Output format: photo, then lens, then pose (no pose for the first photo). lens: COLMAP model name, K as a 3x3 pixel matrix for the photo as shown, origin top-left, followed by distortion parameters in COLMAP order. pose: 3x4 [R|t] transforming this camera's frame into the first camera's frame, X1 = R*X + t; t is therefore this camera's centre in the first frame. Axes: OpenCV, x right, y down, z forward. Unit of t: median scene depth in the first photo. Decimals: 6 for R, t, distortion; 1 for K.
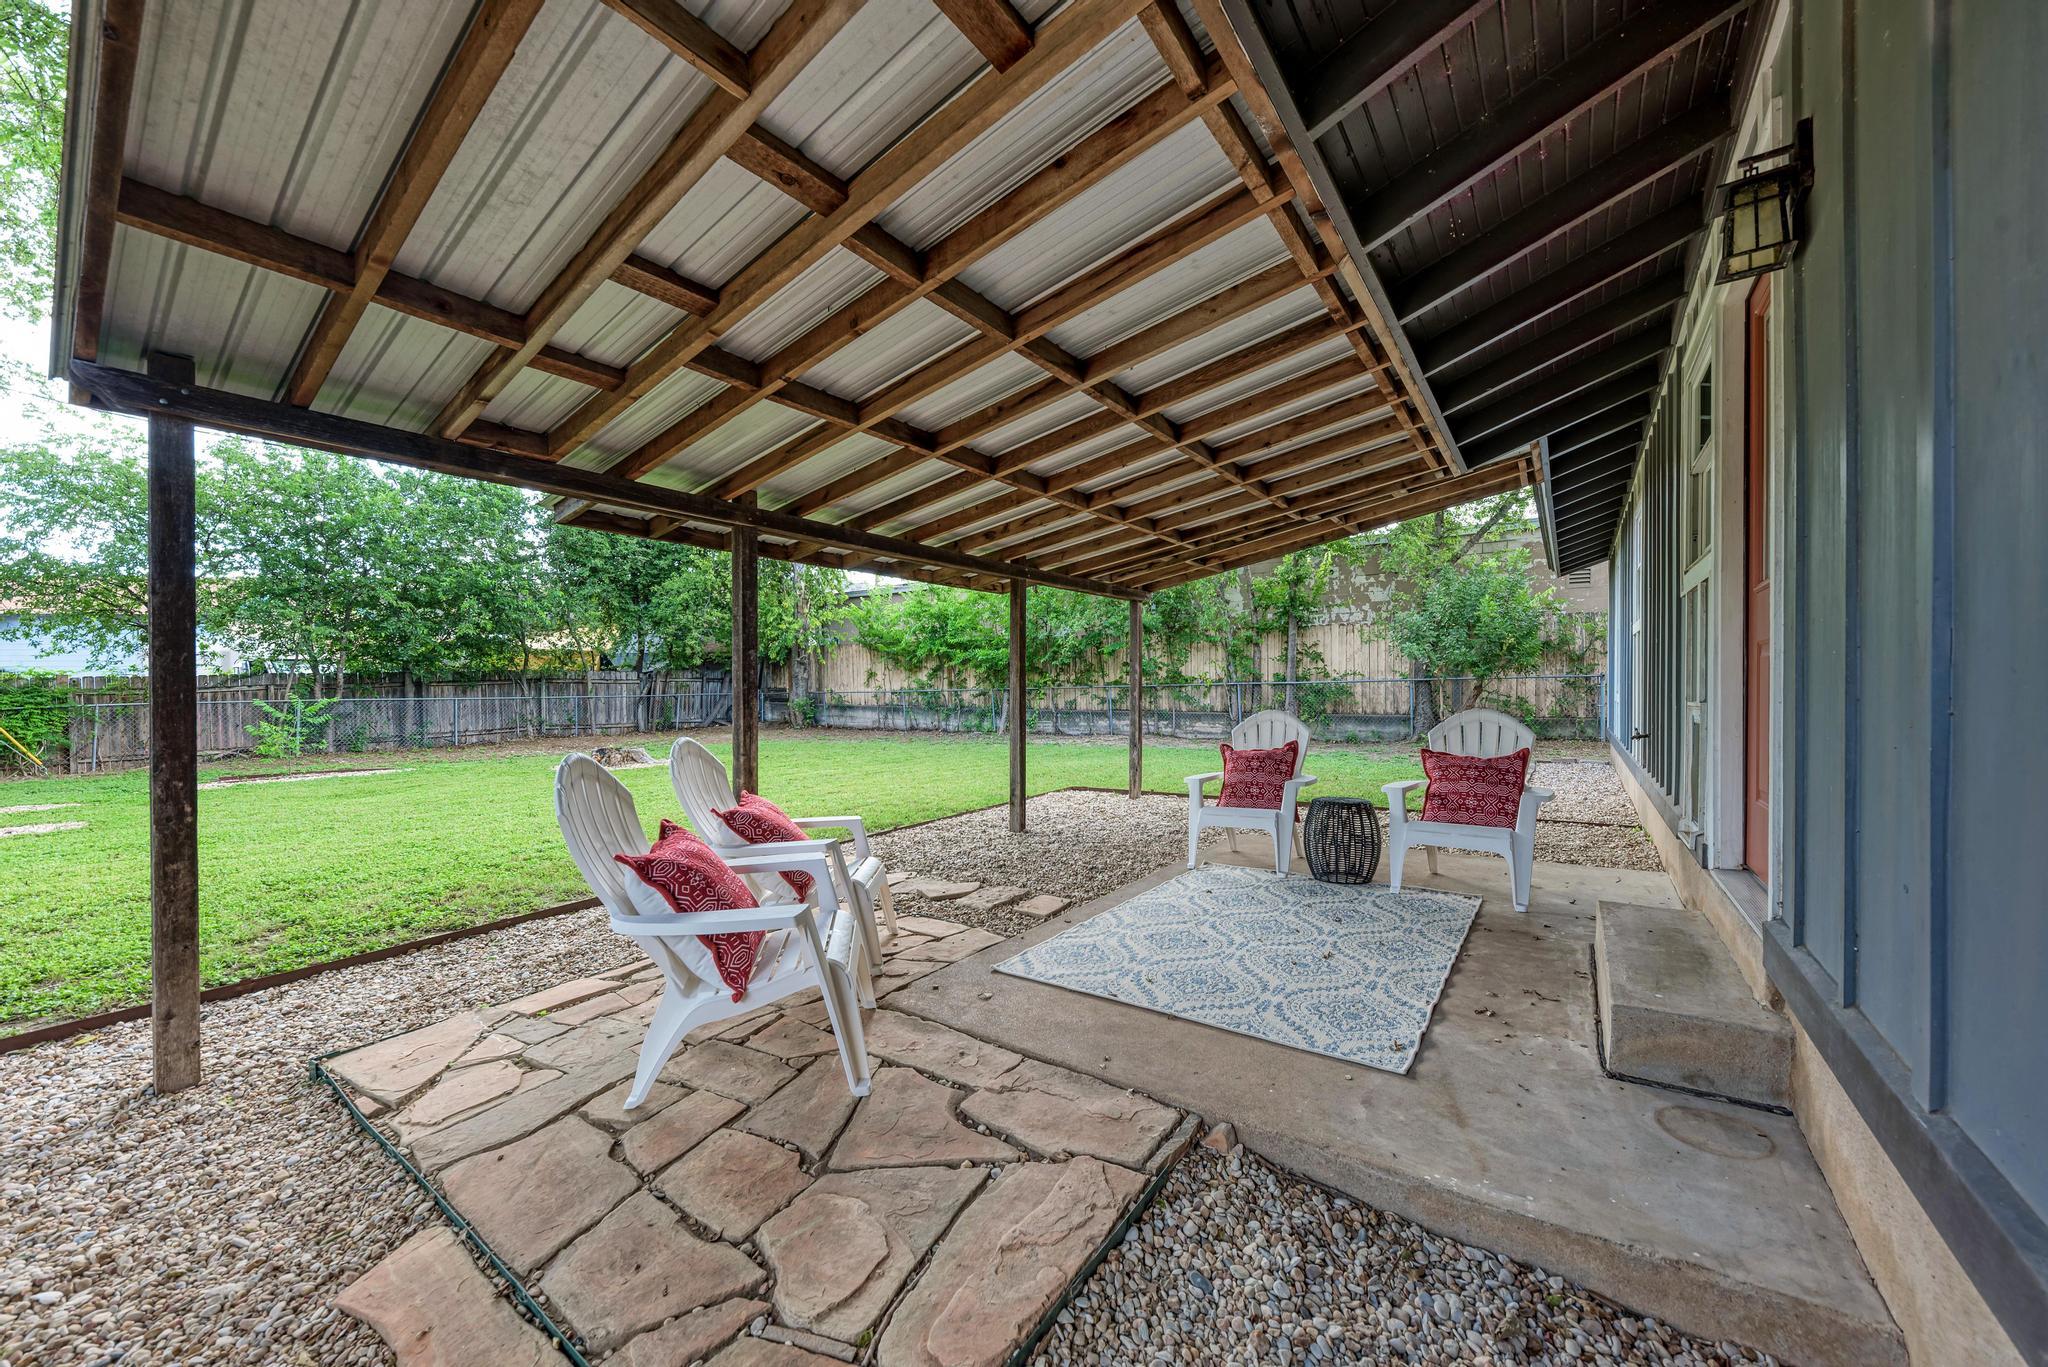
lens RADIAL K [[767.6, 0, 1016.4], [0, 767.6, 687.1], [0, 0, 1]] dist [0.002550, 0.000056]
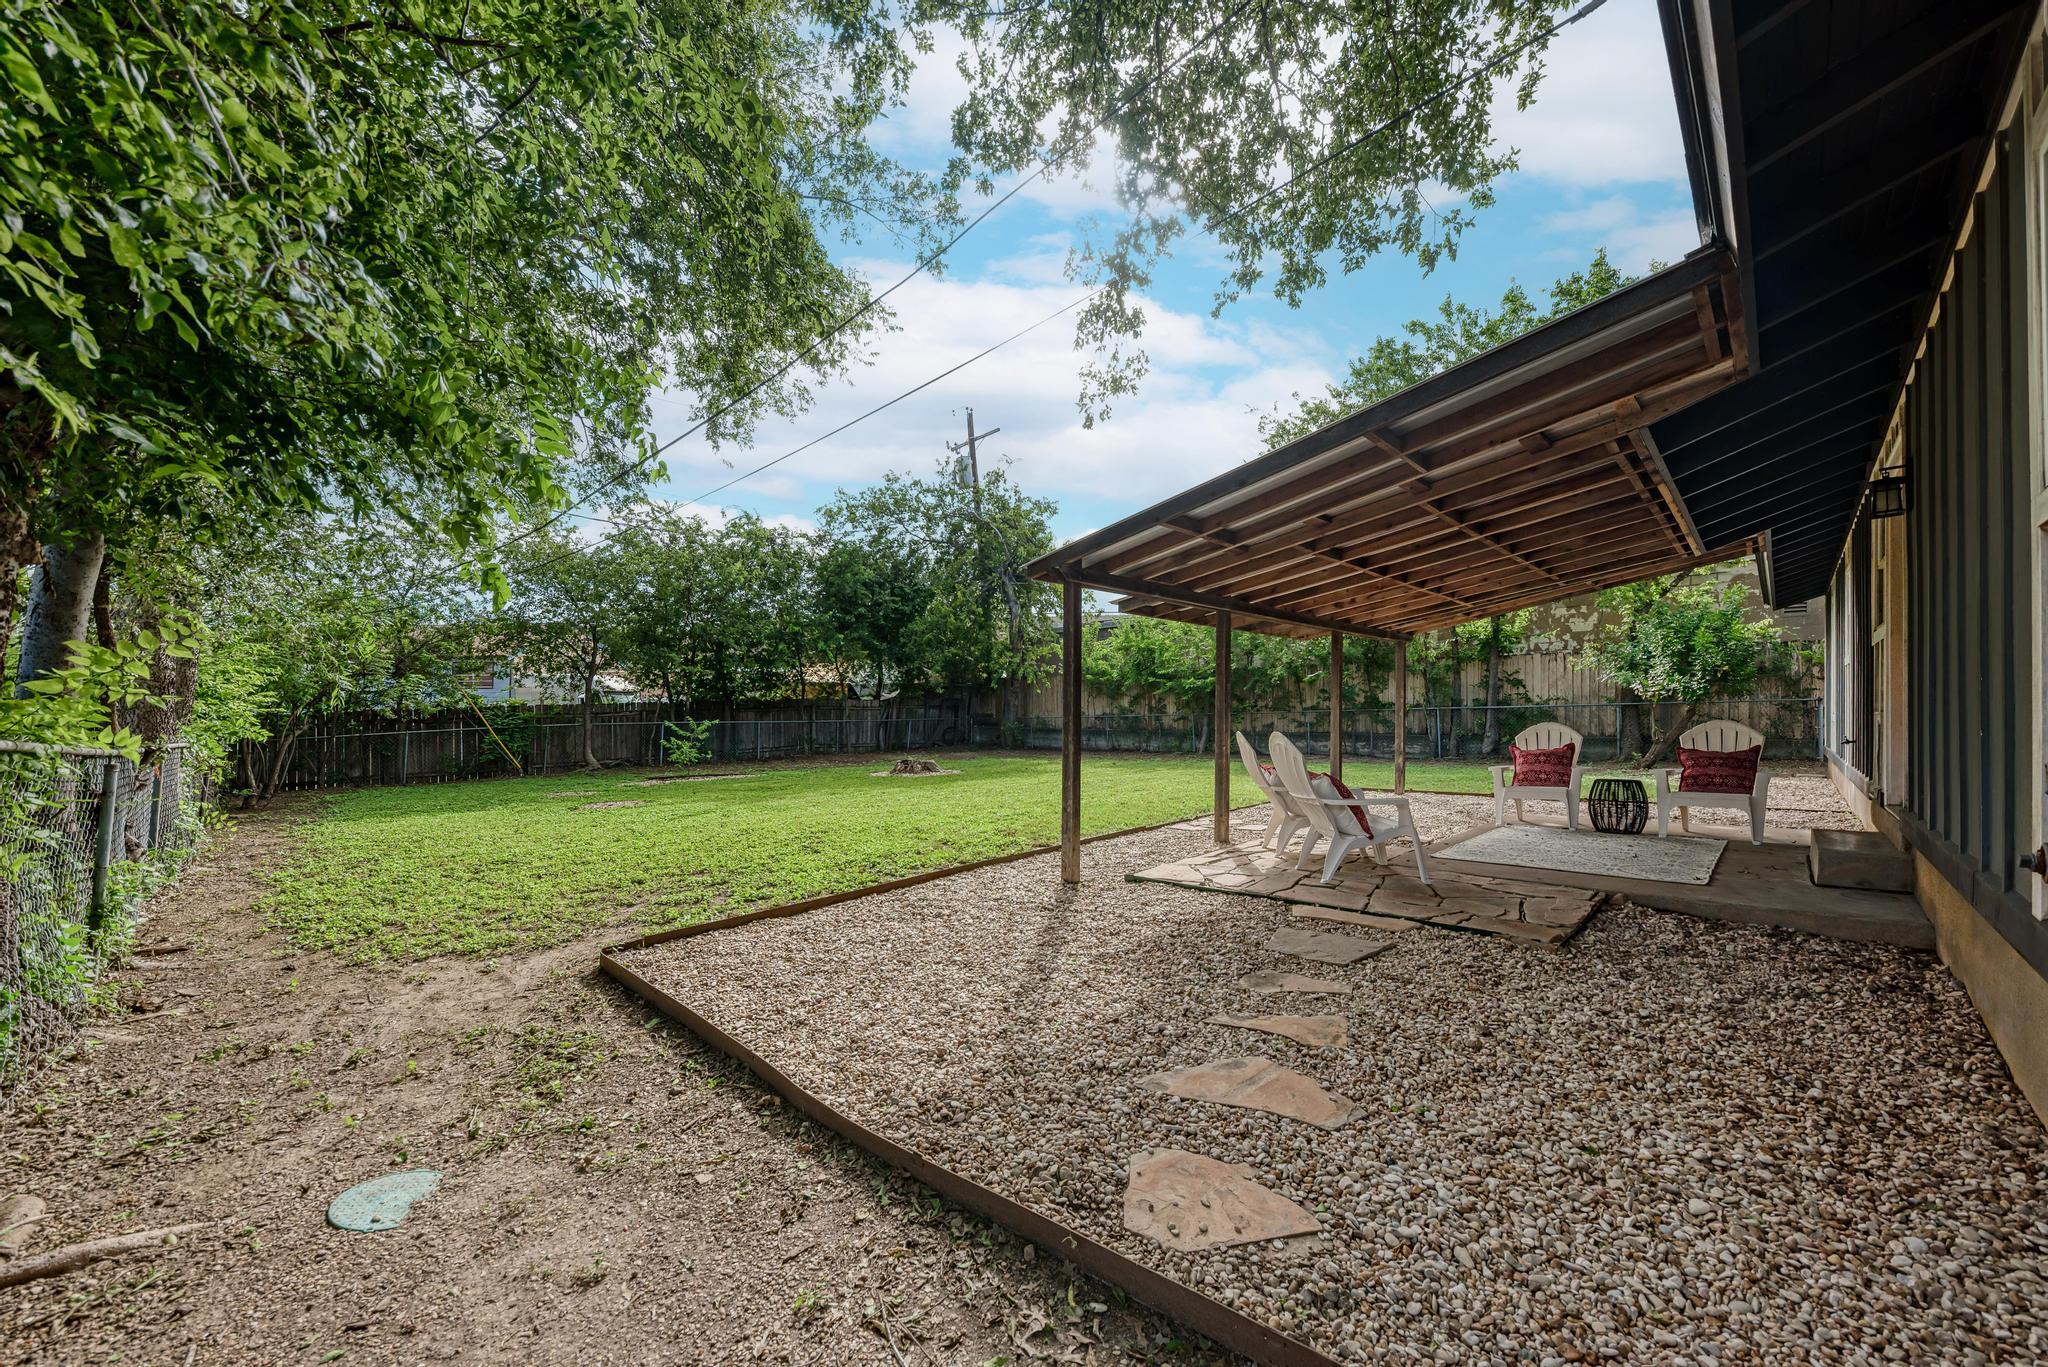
lens RADIAL K [[754.3, 0, 1020.0], [0, 754.3, 712.4], [0, 0, 1]] dist [-0.000998, -0.000195]
pose [[0.986129, -0.001415, -0.165976, -0.172876], [0.000890, 0.999994, -0.003236, 0.006507], [0.165980, 0.003043, 0.986124, -0.232580]]
